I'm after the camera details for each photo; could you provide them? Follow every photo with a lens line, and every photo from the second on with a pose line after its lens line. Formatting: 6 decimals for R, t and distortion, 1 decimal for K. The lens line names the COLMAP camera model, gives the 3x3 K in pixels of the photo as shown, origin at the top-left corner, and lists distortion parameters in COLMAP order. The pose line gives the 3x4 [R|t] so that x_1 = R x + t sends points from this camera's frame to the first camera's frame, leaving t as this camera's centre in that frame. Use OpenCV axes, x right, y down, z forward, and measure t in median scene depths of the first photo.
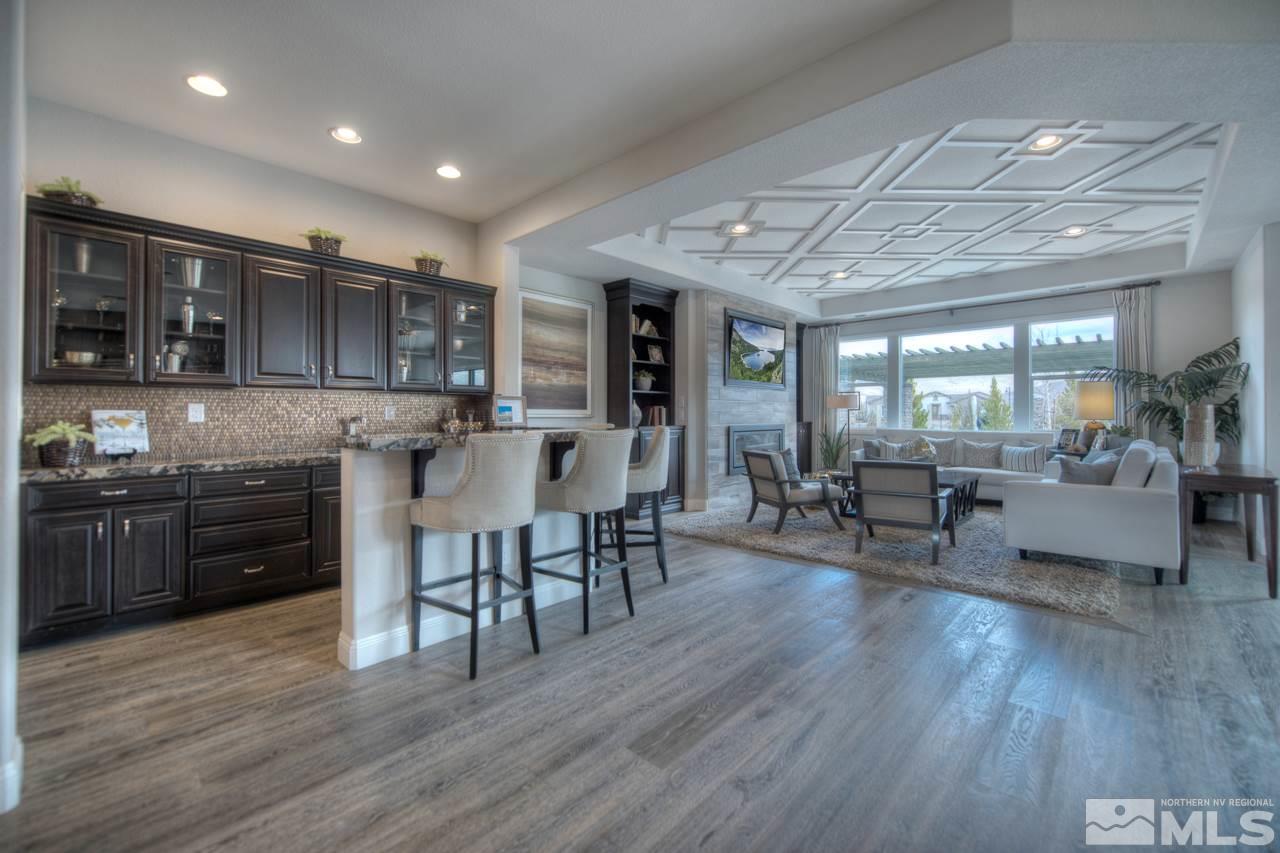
lens RADIAL K [[529.1, 0, 664.1], [0, 529.1, 426.0], [0, 0, 1]] dist [-0.004301, -0.000613]
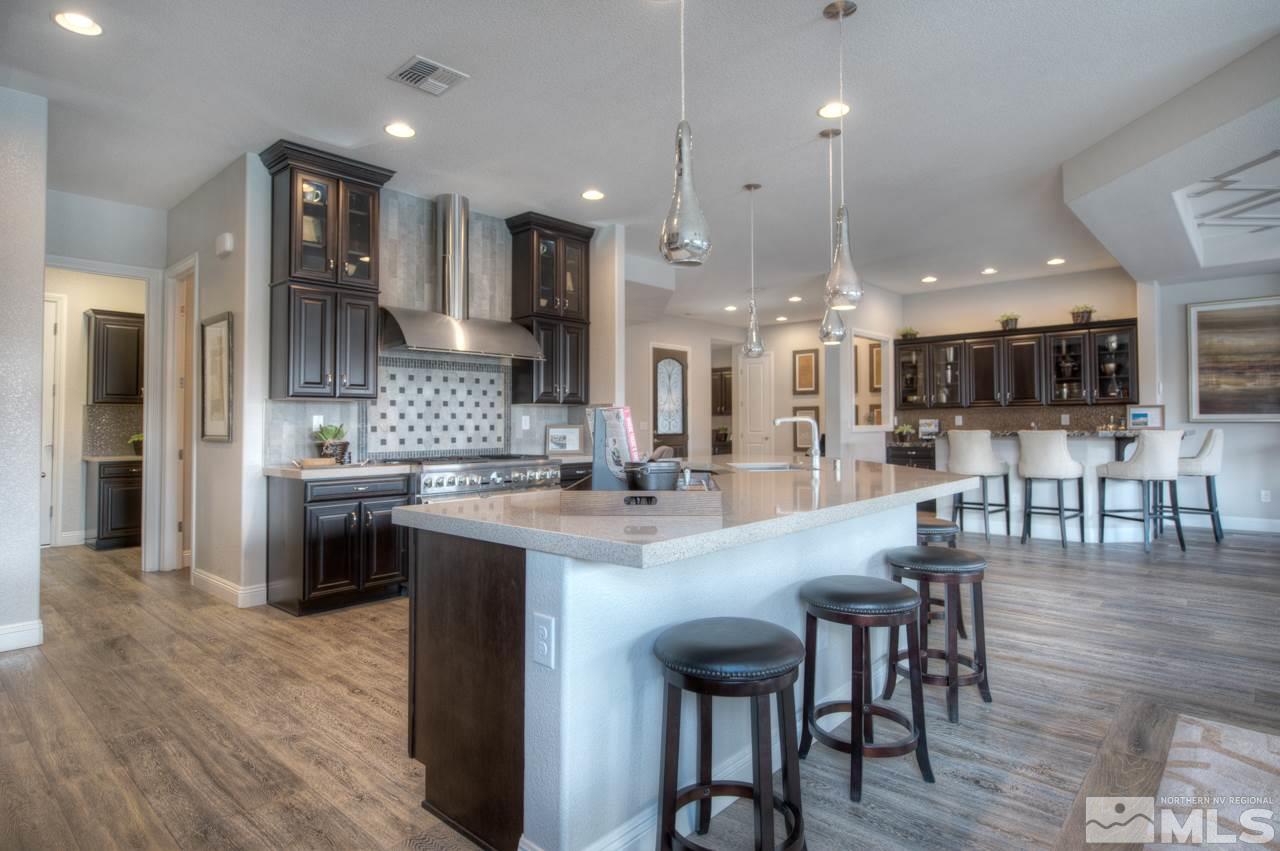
lens RADIAL K [[685.5, 0, 642.1], [0, 685.5, 406.3], [0, 0, 1]] dist [0.001146, 0.000821]
pose [[0.005416, -0.023275, -0.999714, 1.013969], [-0.012376, 0.999651, -0.023341, -0.001420], [0.999909, 0.012499, 0.005126, -0.140206]]
